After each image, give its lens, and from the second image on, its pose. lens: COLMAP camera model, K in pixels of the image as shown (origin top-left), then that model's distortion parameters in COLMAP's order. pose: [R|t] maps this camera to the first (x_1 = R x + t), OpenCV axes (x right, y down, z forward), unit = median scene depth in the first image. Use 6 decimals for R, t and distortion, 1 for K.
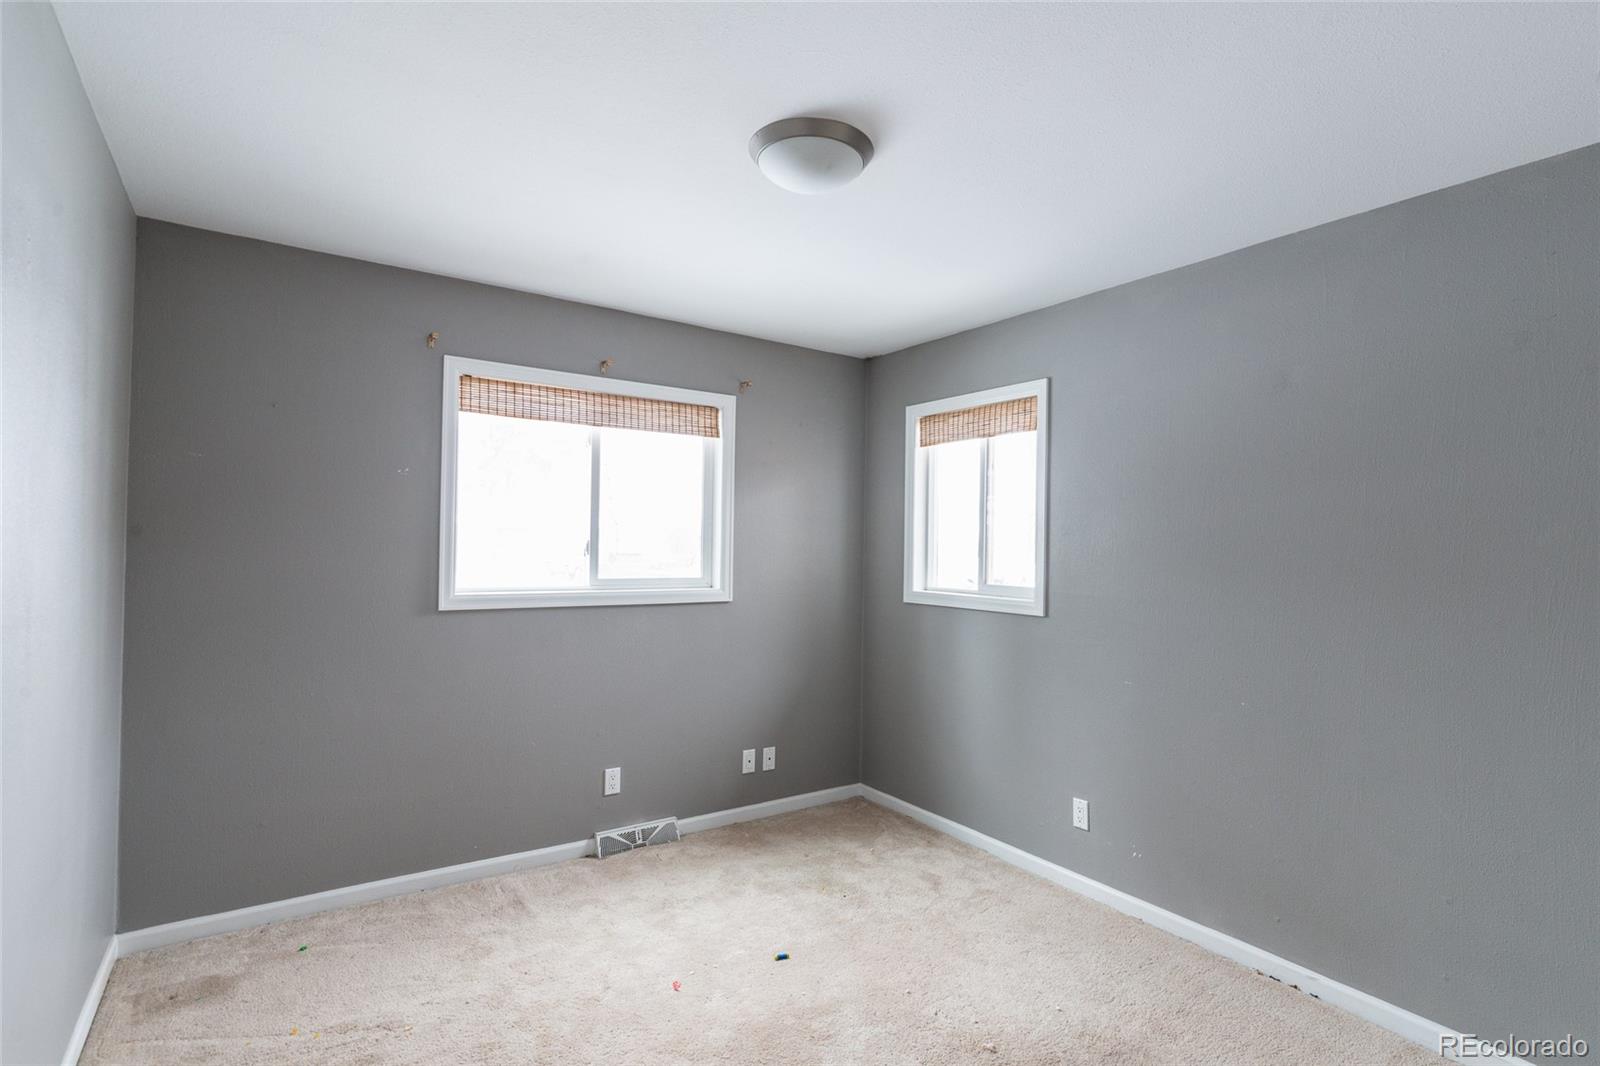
lens RADIAL K [[797.9, 0, 820.4], [0, 797.9, 527.5], [0, 0, 1]] dist [0.001127, 0.000507]
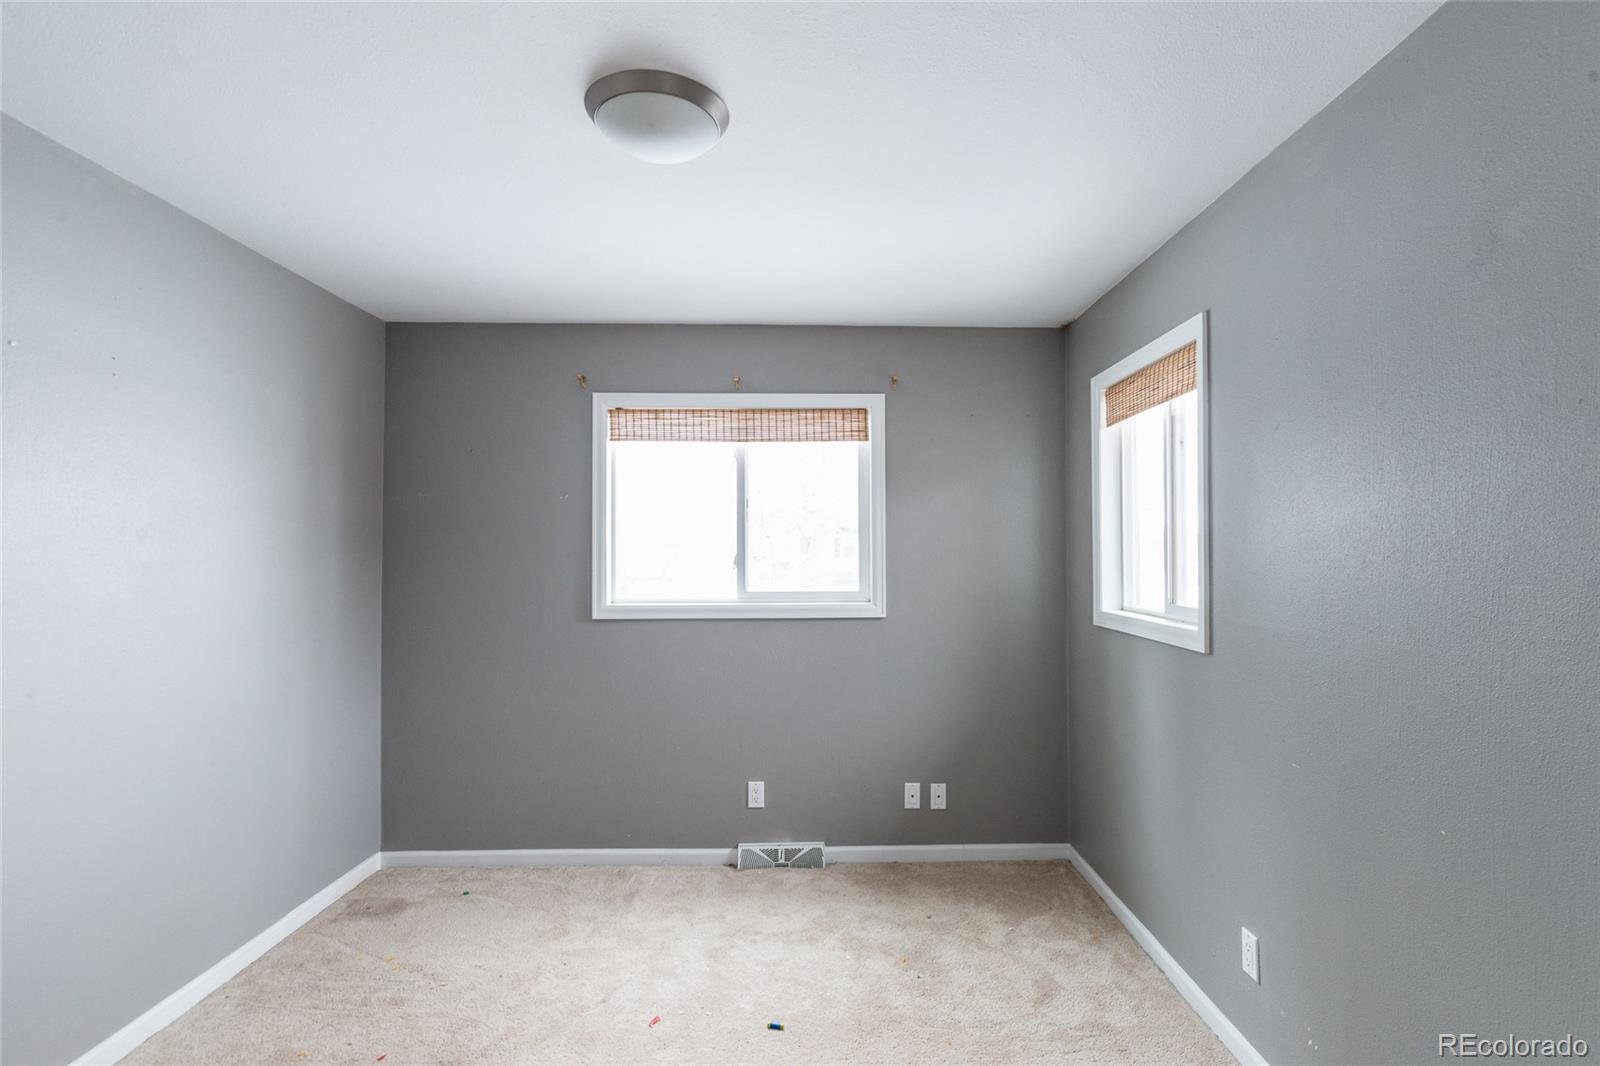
lens RADIAL K [[787.7, 0, 897.6], [0, 787.7, 527.8], [0, 0, 1]] dist [0.001356, 0.000045]
pose [[0.826858, -0.033397, -0.561418, 0.447307], [0.028594, 0.999441, -0.017341, 0.006085], [0.561683, -0.001715, 0.827351, 0.281137]]
